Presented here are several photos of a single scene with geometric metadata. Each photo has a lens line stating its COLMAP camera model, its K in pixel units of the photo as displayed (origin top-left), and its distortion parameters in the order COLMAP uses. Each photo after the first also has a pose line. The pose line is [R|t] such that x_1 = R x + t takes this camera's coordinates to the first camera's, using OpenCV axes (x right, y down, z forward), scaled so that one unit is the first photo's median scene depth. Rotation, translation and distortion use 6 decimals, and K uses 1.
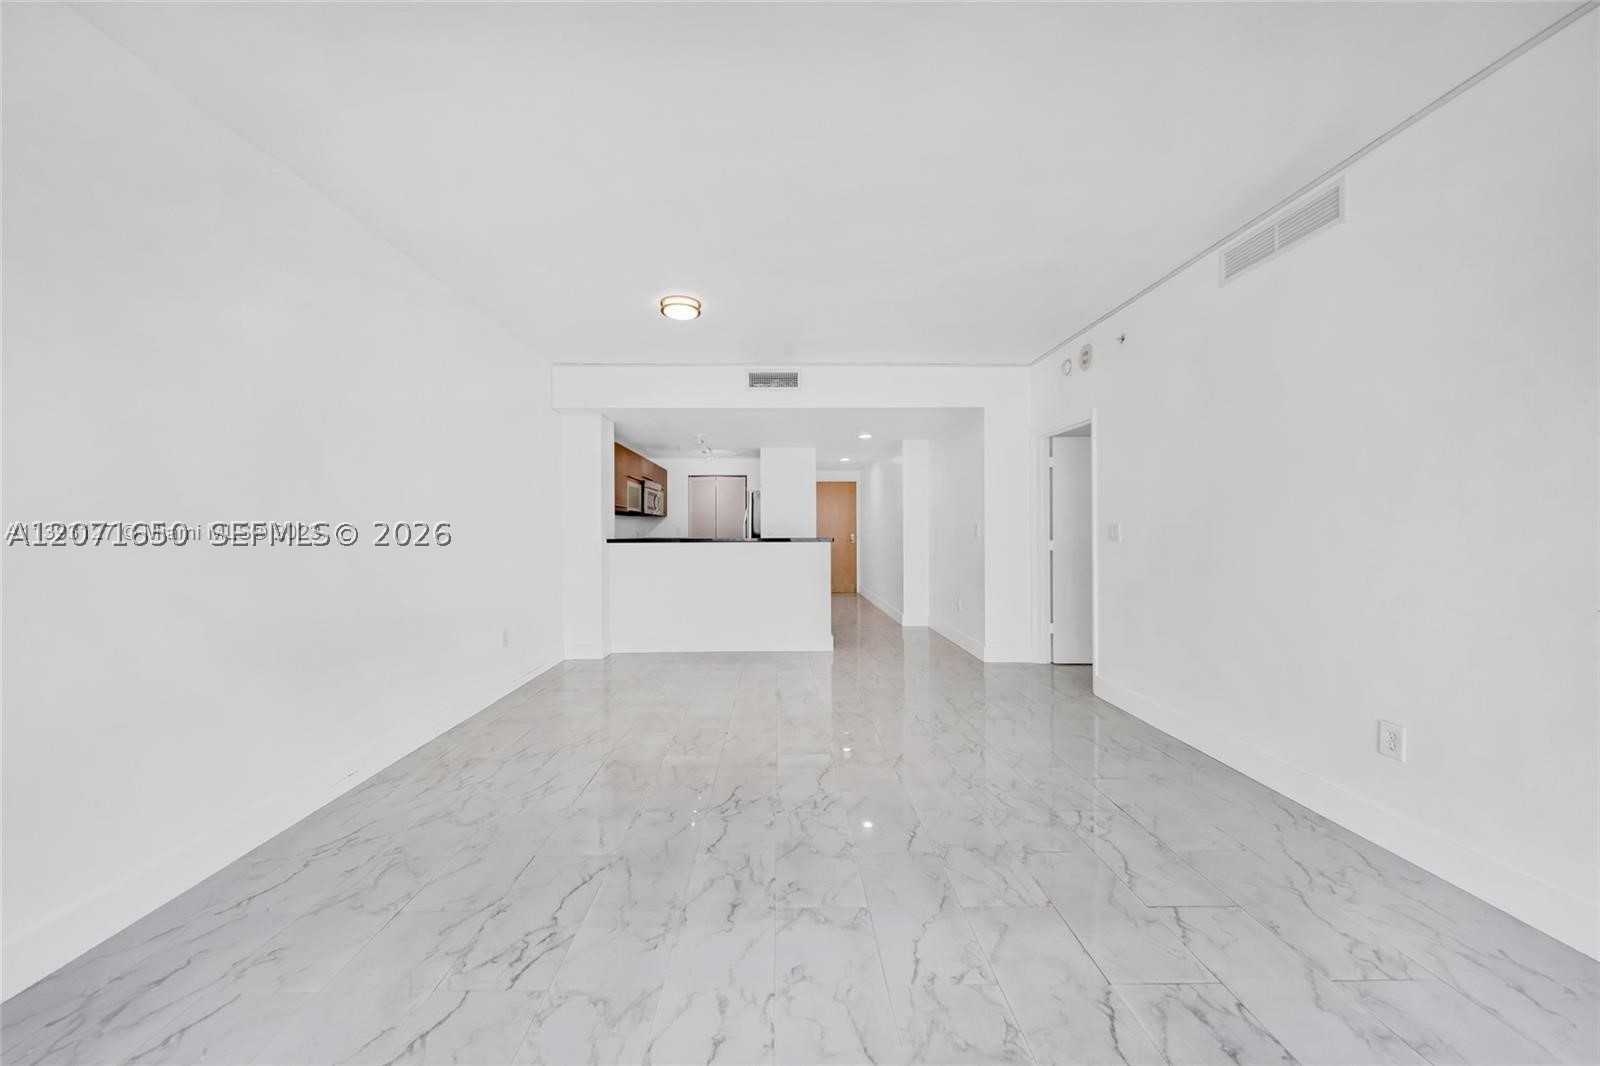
lens RADIAL K [[555.6, 0, 789.0], [0, 555.6, 528.6], [0, 0, 1]] dist [-0.000012, -0.000499]
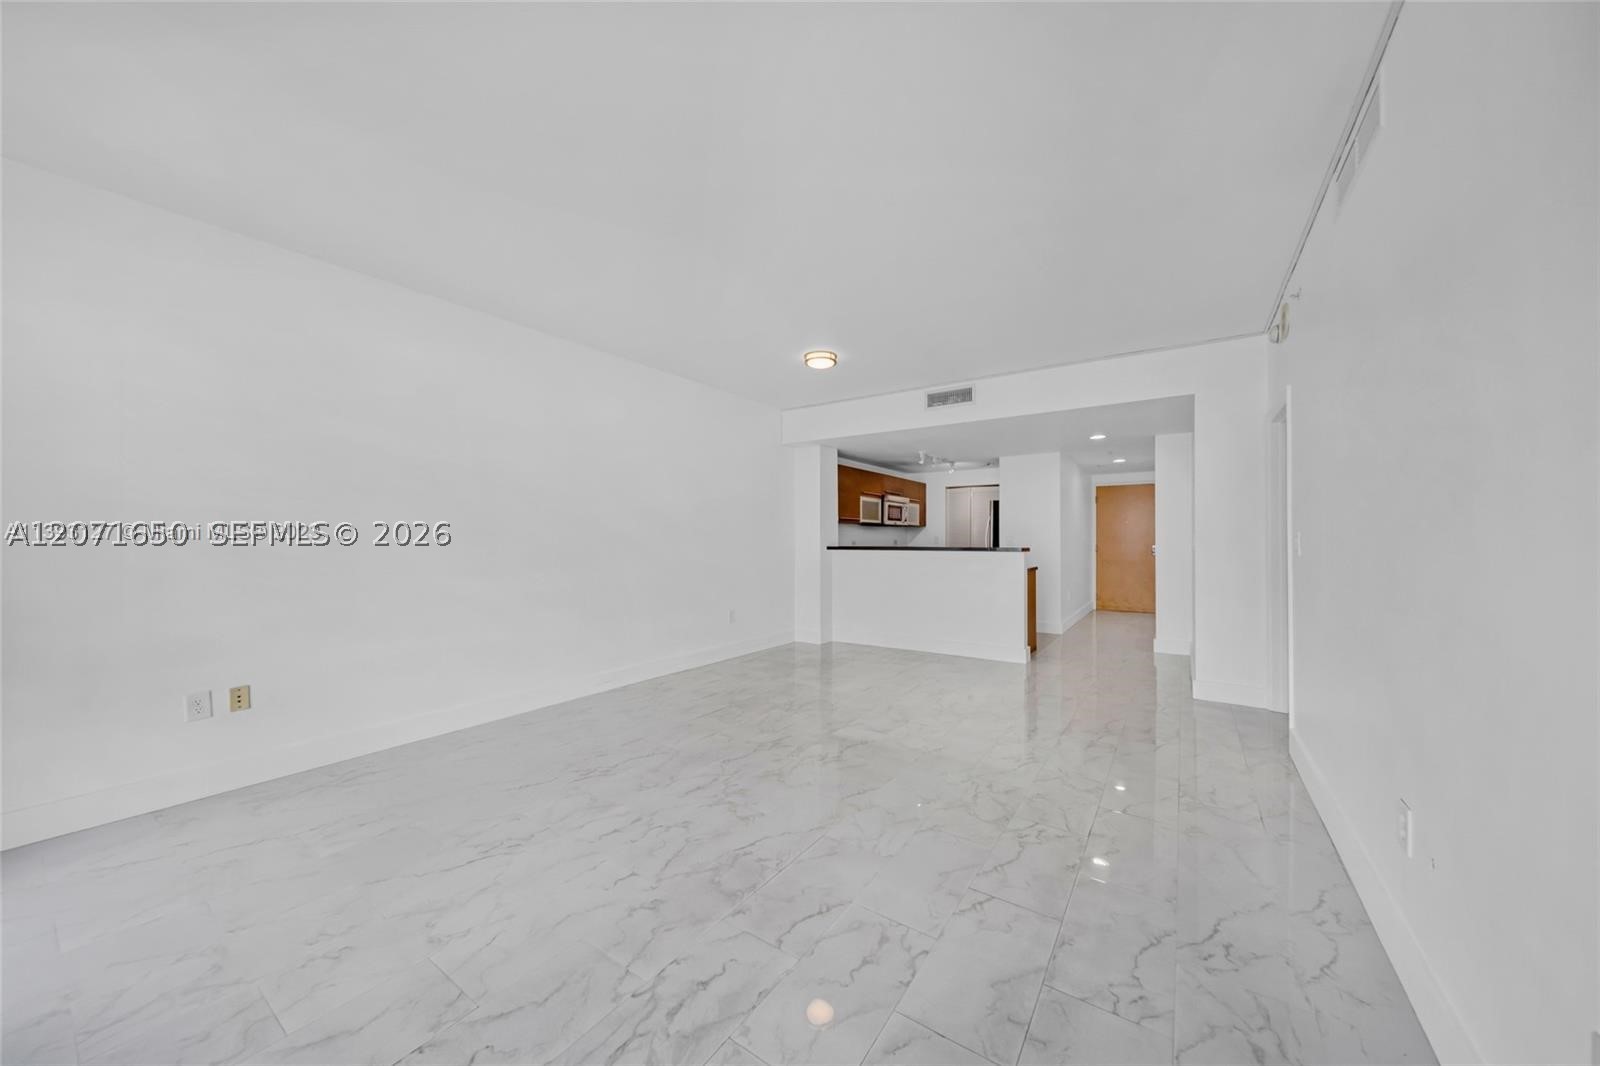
lens RADIAL K [[560.0, 0, 806.9], [0, 560.0, 534.8], [0, 0, 1]] dist [-0.002019, -0.000207]
pose [[0.818477, -0.000131, -0.574539, 0.361561], [-0.003339, 0.999982, -0.004984, 0.000167], [0.574529, 0.005997, 0.818462, -0.026899]]
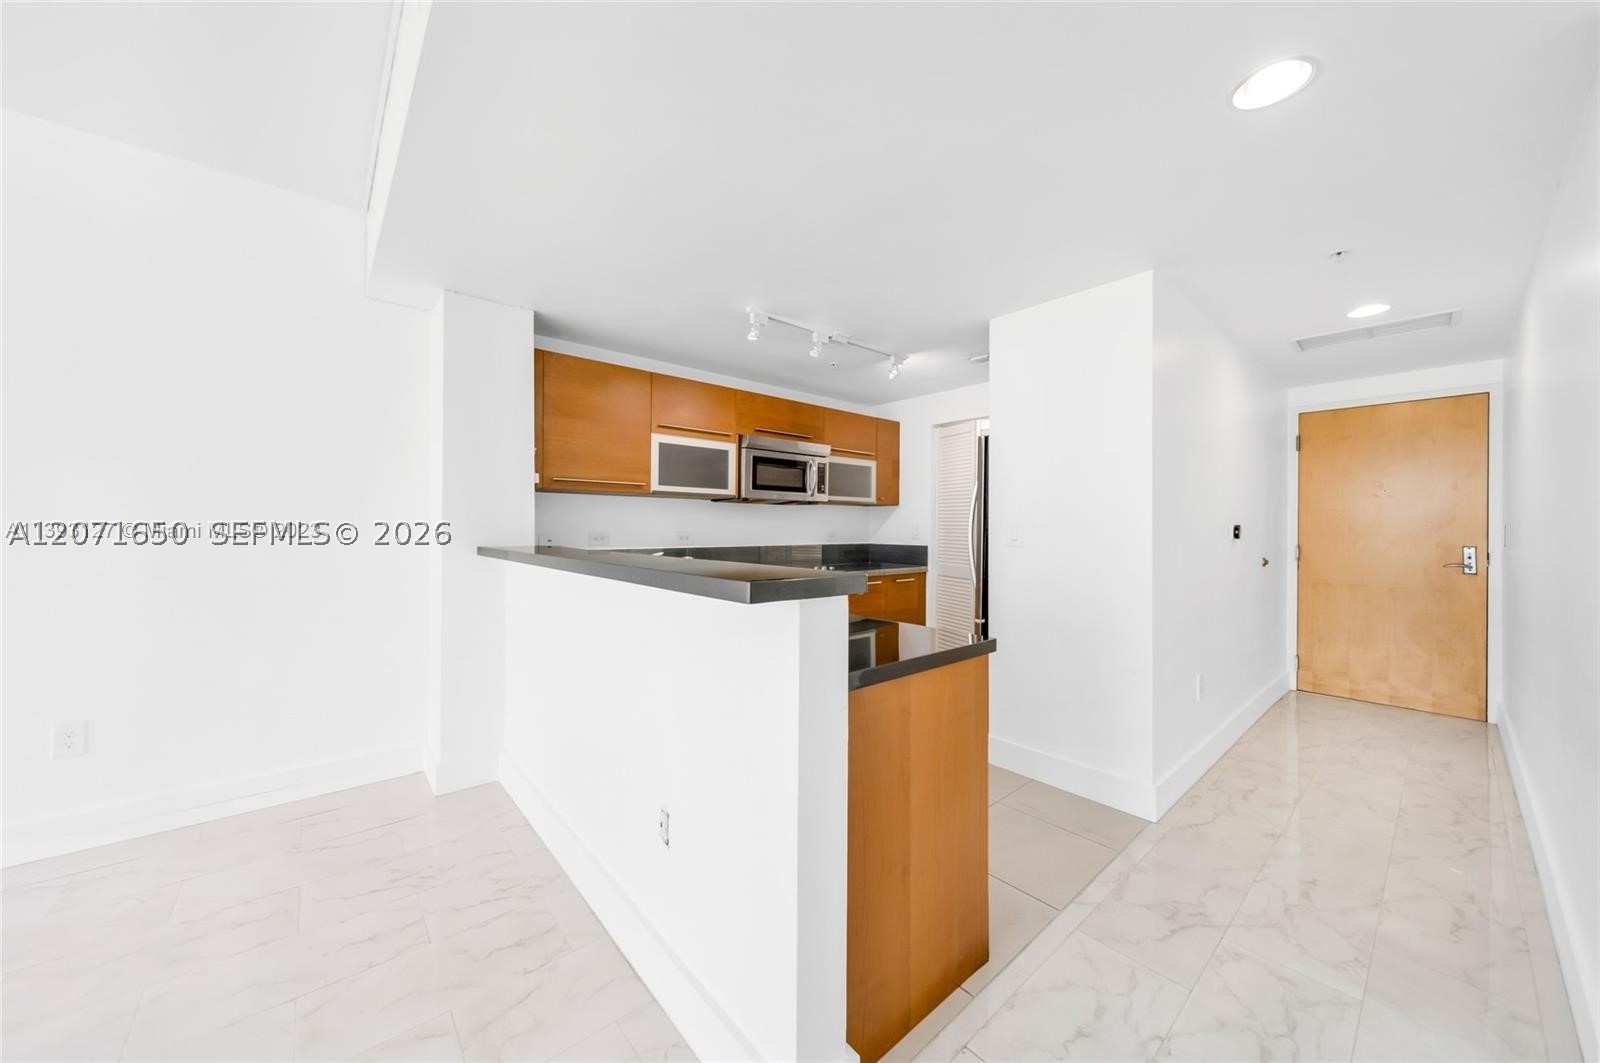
lens RADIAL K [[555.6, 0, 789.0], [0, 555.6, 527.1], [0, 0, 1]] dist [-0.000012, -0.000499]
pose [[0.631019, 0.005494, -0.775748, 0.240229], [-0.006570, 0.999977, 0.001738, -0.000663], [0.775740, 0.004000, 0.631041, 0.964850]]
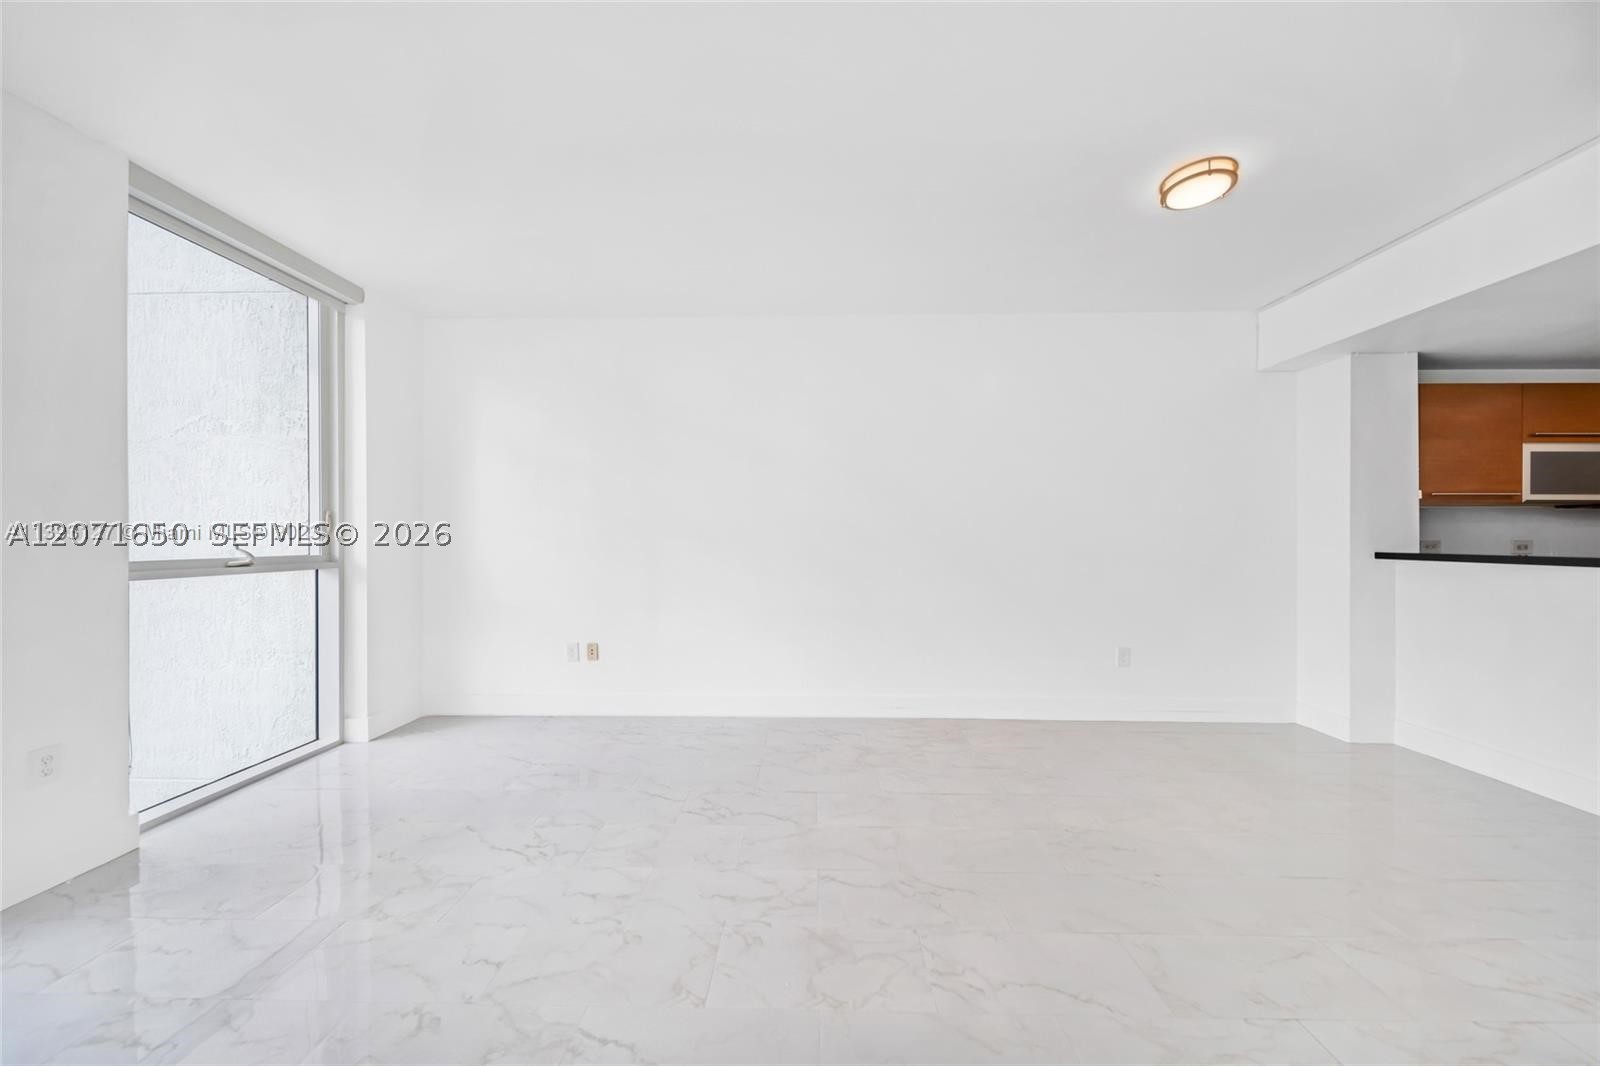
lens RADIAL K [[553.9, 0, 795.7], [0, 553.9, 537.2], [0, 0, 1]] dist [0.000663, -0.000113]
pose [[-0.047336, 0.008425, -0.998844, 0.332773], [0.000274, 0.999965, 0.008421, -0.002945], [0.998879, 0.000125, -0.047336, 0.417212]]
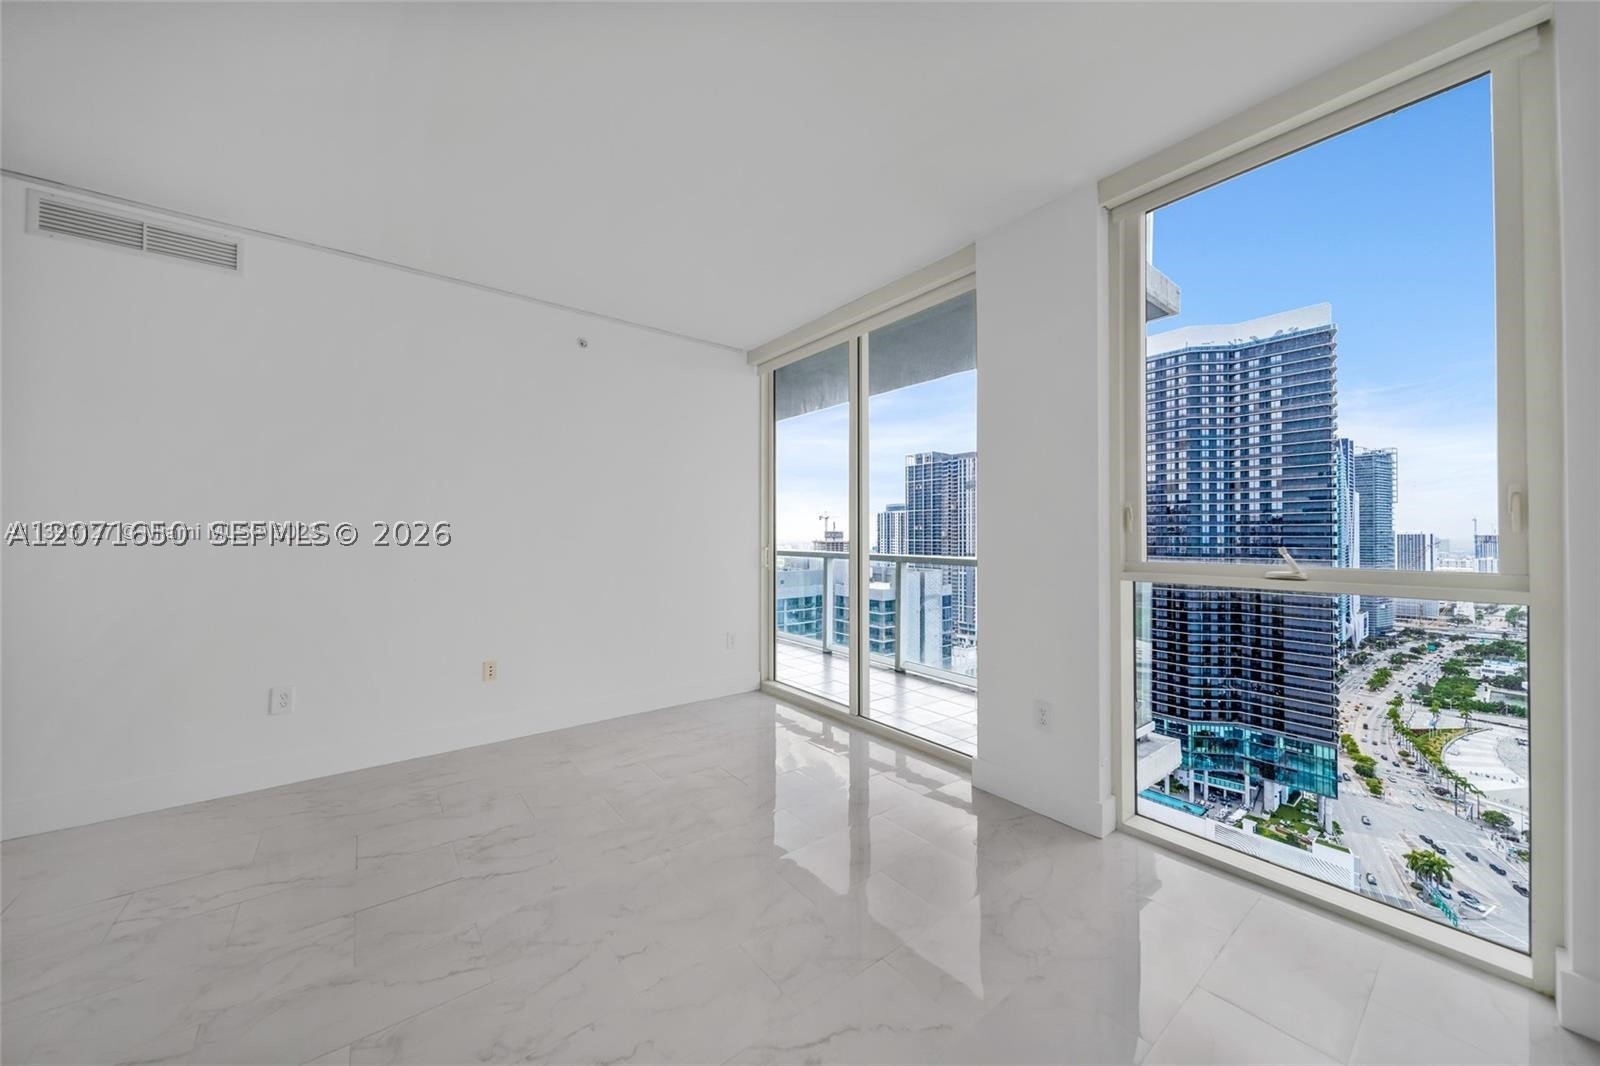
lens RADIAL K [[554.6, 0, 803.1], [0, 554.6, 529.5], [0, 0, 1]] dist [0.001240, -0.000388]
pose [[-0.610116, 0.009258, 0.792258, -0.296378], [0.000688, 0.999938, -0.011155, -0.002085], [-0.792312, -0.006260, -0.610084, 0.348165]]
